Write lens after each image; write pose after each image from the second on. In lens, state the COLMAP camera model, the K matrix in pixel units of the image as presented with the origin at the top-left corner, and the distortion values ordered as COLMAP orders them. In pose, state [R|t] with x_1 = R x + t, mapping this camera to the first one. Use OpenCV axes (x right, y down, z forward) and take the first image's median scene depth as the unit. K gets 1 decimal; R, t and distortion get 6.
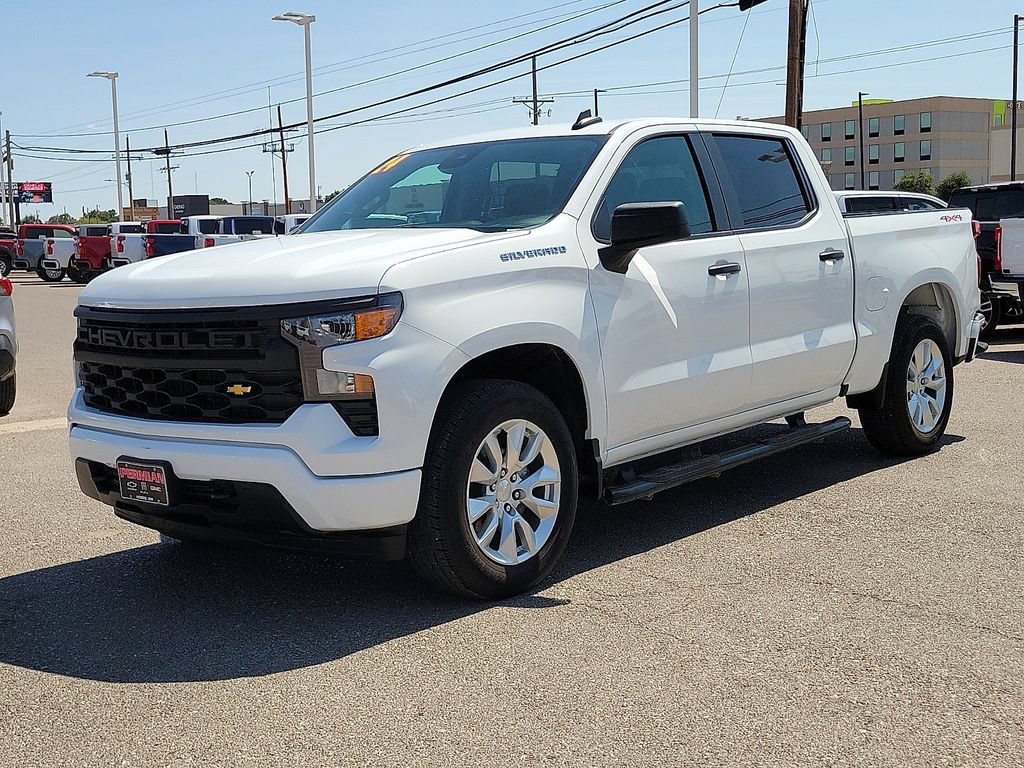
lens RADIAL K [[1318.7, 0, 506.5], [0, 1318.7, 388.3], [0, 0, 1]] dist [0.038526, 0.000000]
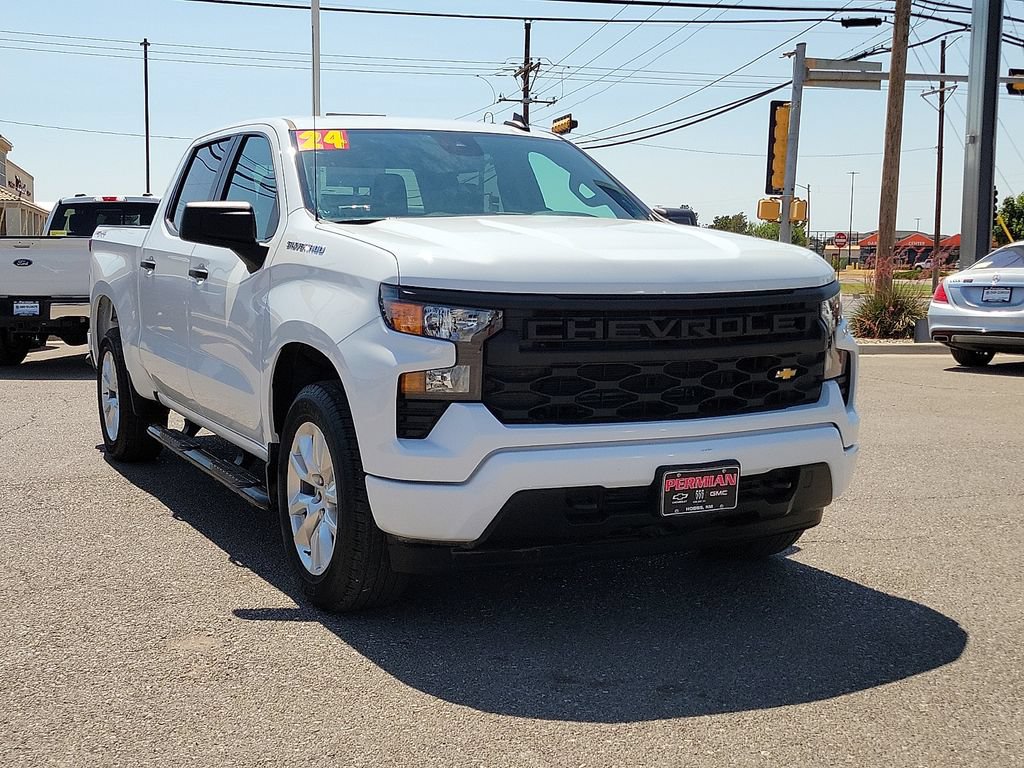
lens RADIAL K [[1273.4, 0, 504.8], [0, 1273.4, 383.6], [0, 0, 1]] dist [0.017289, 0.000000]
pose [[0.385389, -0.061817, 0.920681, -1.077475], [0.083633, 0.995987, 0.031865, -0.036570], [-0.918956, 0.064719, 0.389013, 0.767199]]
